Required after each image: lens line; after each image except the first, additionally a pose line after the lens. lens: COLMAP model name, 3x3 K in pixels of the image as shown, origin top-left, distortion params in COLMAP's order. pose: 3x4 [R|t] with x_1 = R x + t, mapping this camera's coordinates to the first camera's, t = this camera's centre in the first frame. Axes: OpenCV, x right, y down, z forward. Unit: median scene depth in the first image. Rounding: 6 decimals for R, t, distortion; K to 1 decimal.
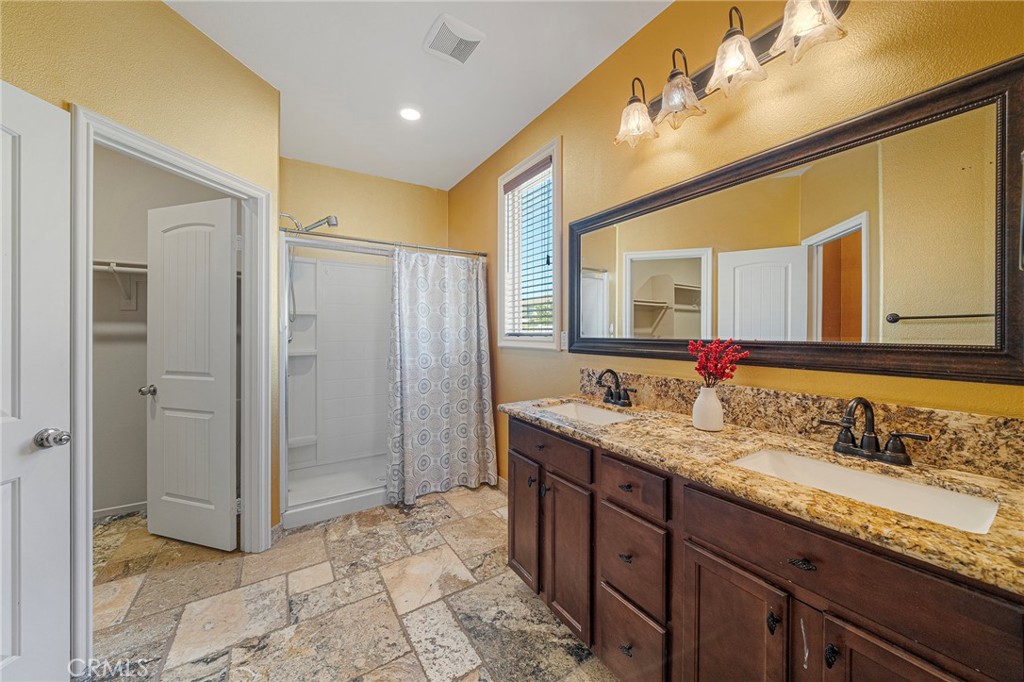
lens RADIAL K [[363.1, 0, 507.1], [0, 363.1, 341.8], [0, 0, 1]] dist [-0.000421, -0.000100]
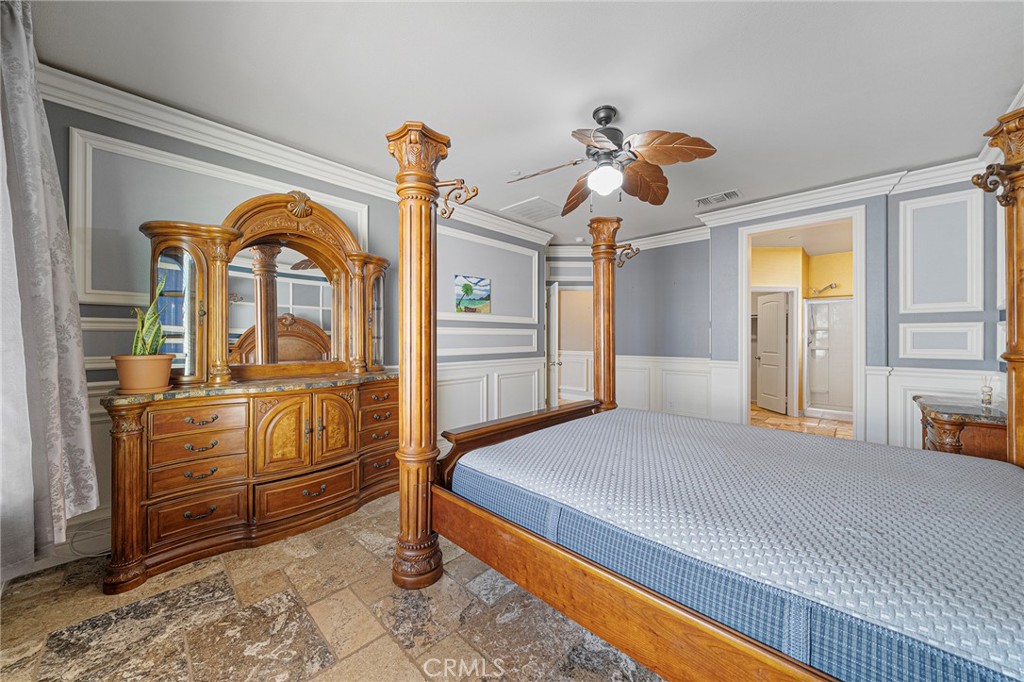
lens RADIAL K [[363.1, 0, 507.1], [0, 363.1, 341.8], [0, 0, 1]] dist [-0.000421, -0.000100]
pose [[0.242459, -0.003210, -0.970156, 1.394460], [-0.001406, 0.999992, -0.003660, -0.001357], [0.970161, 0.002251, 0.242453, -1.699049]]
